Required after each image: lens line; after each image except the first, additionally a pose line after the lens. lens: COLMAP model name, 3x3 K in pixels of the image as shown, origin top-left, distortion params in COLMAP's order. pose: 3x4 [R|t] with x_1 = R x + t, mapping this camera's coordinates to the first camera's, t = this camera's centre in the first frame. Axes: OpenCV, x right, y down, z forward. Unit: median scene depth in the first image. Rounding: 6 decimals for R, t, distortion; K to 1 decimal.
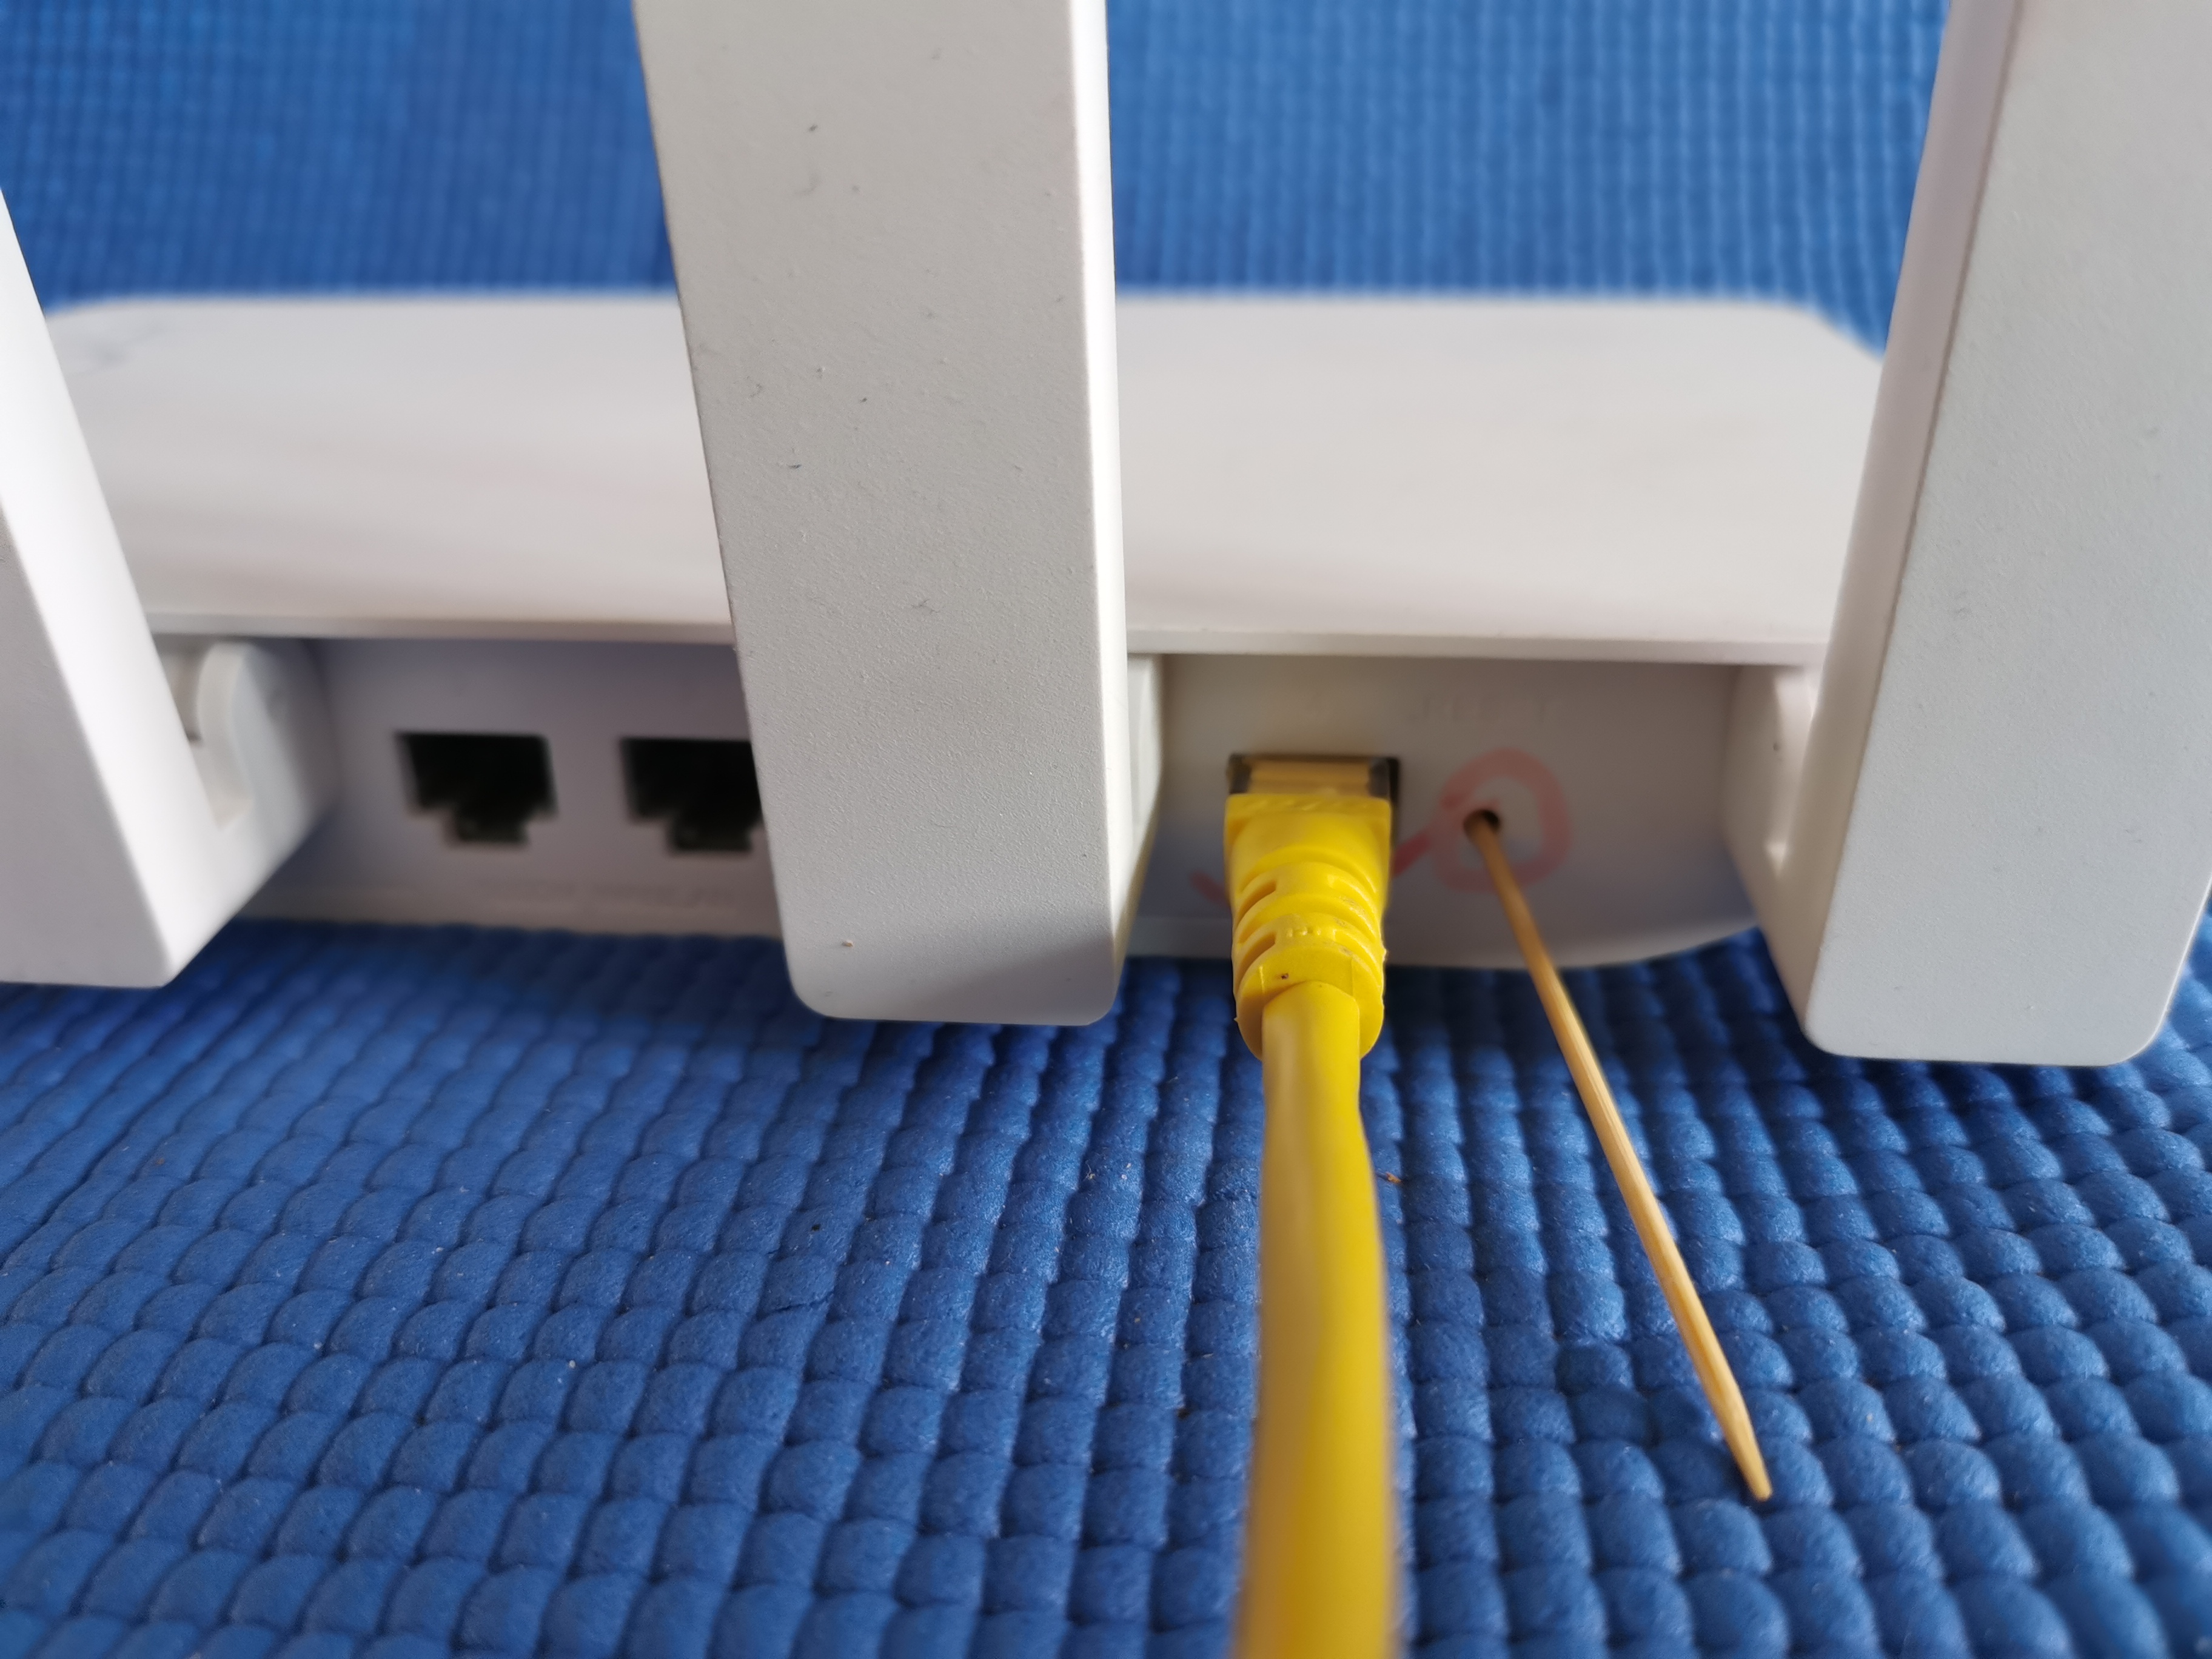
lens RADIAL K [[1600.2, 0, 1109.2], [0, 1600.2, 992.4], [0, 0, 1]] dist [-0.096286, 0.027891]
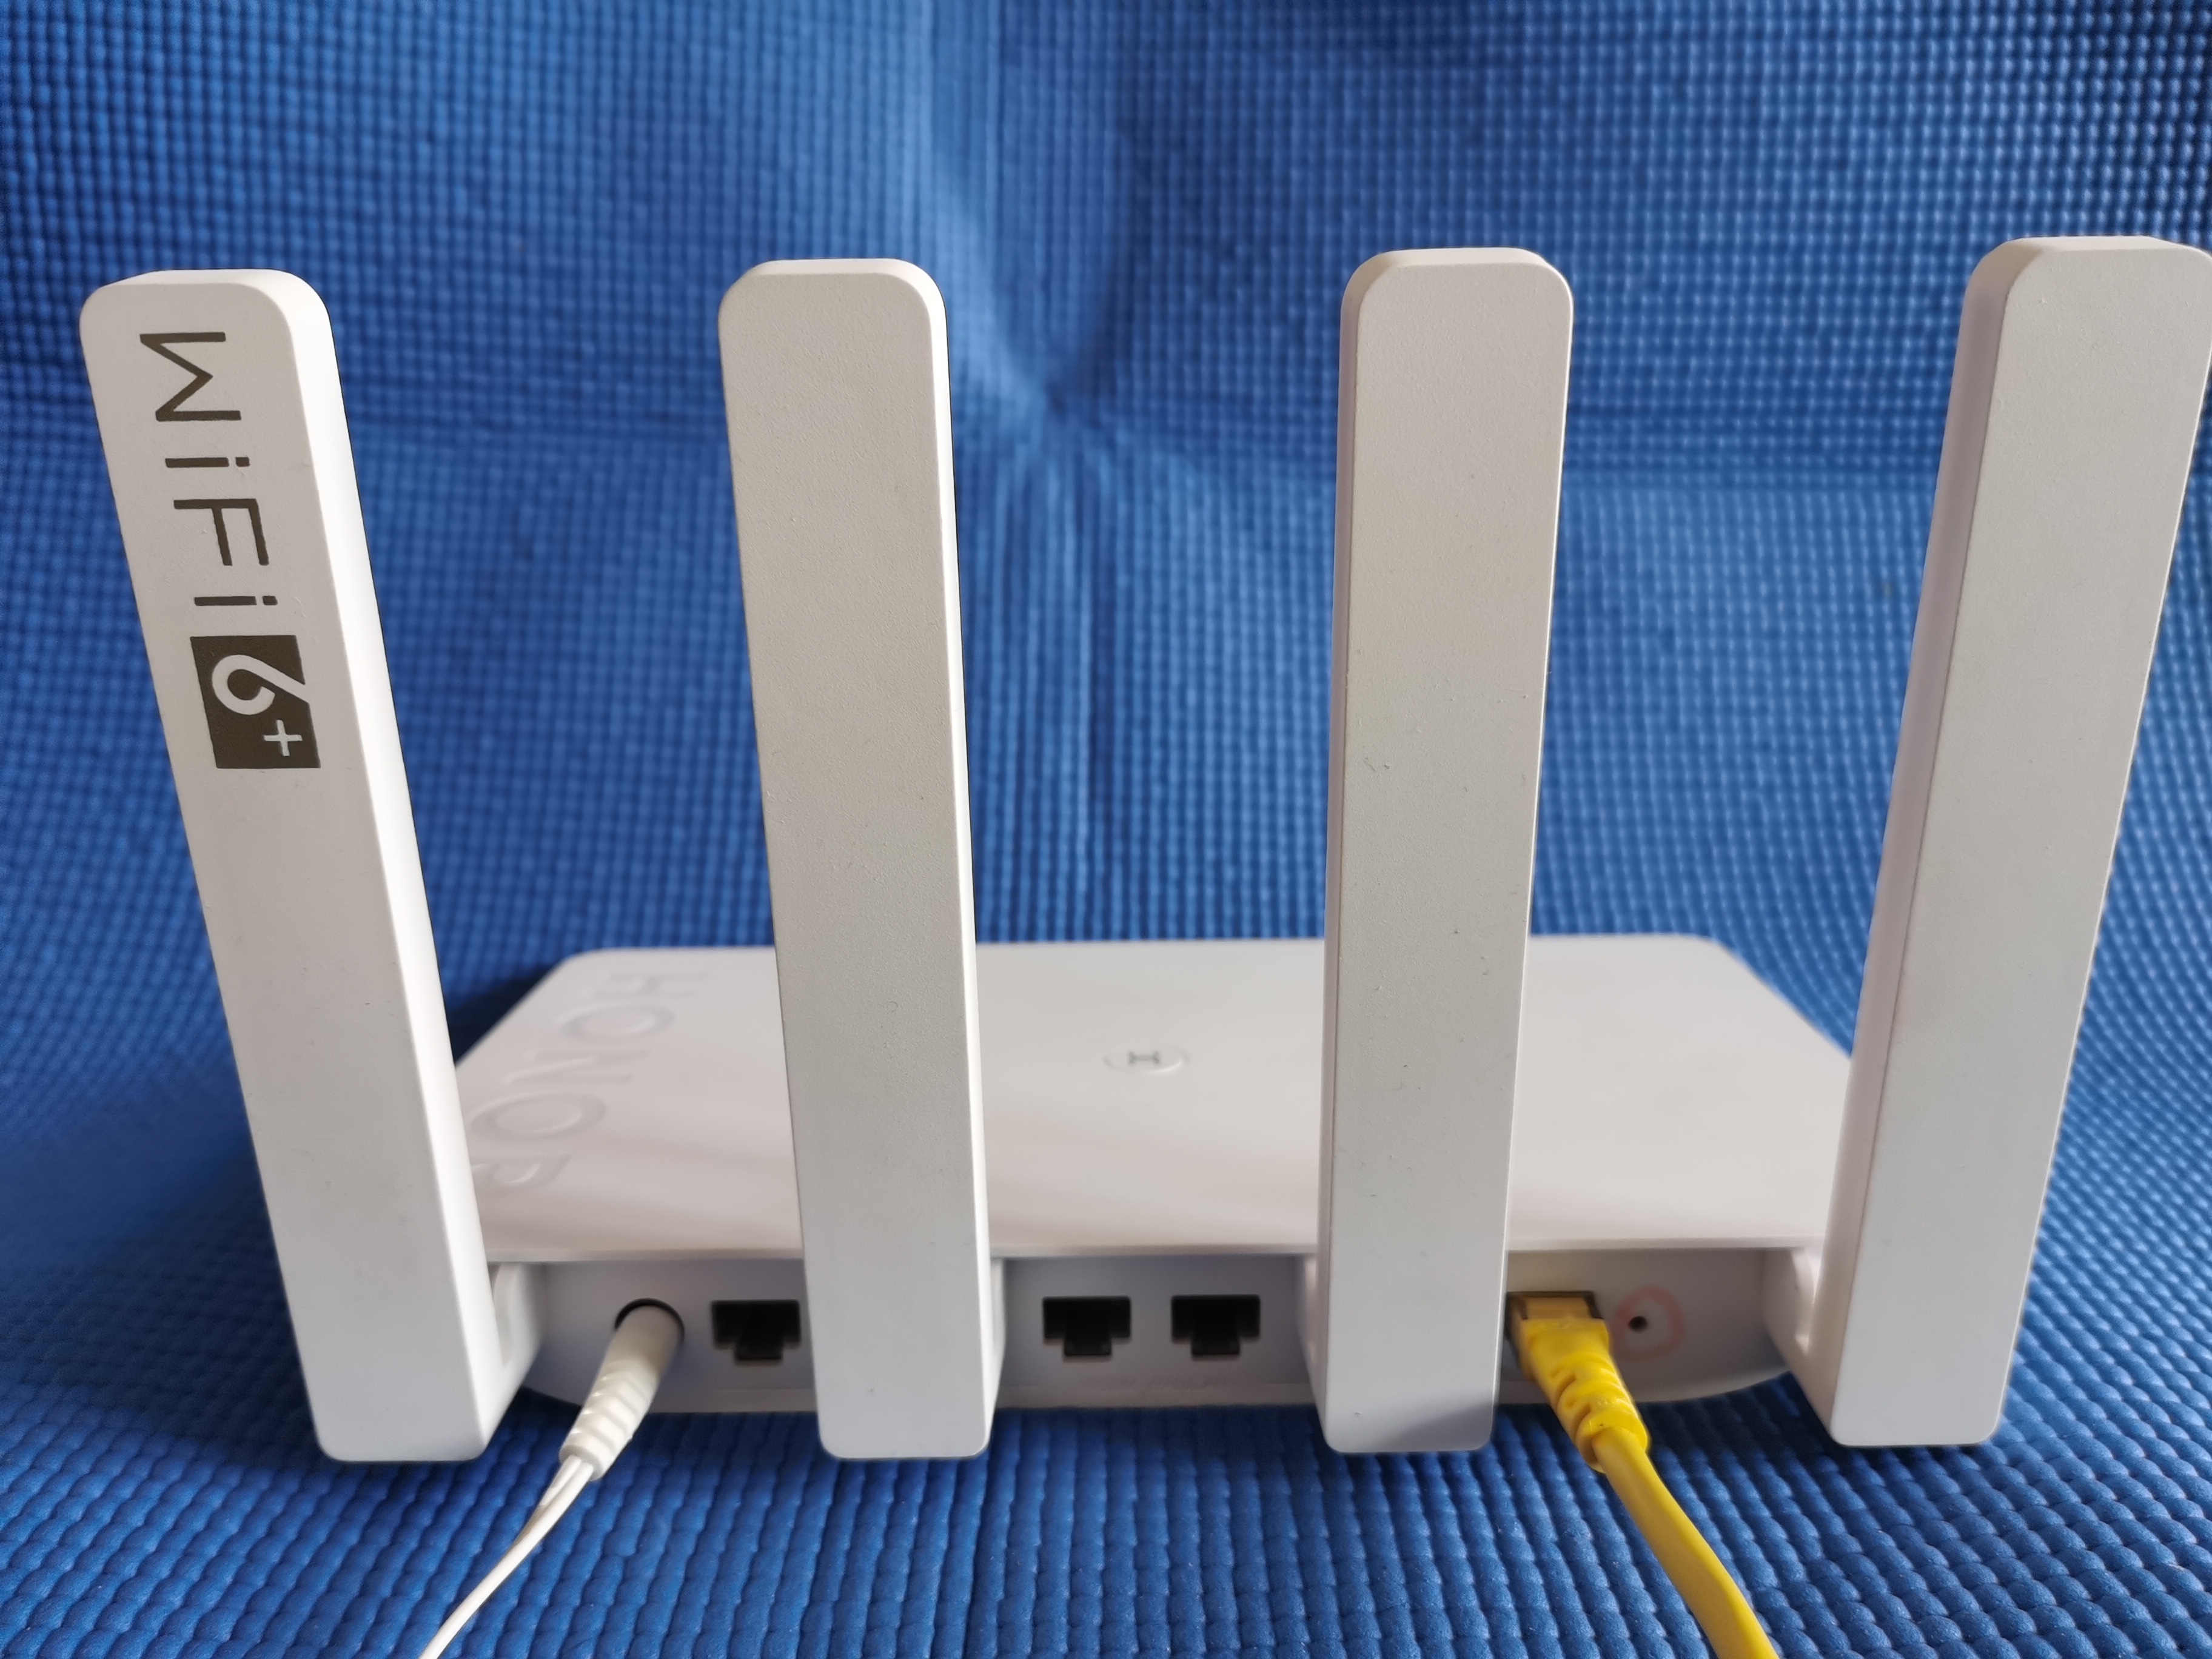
lens RADIAL K [[1600.2, 0, 1109.2], [0, 1600.2, 992.4], [0, 0, 1]] dist [-0.096286, 0.027891]
pose [[0.994164, -0.022234, 0.105566, -0.652786], [0.046551, 0.971158, -0.233850, -0.090688], [-0.097322, 0.237399, 0.966525, -0.946298]]
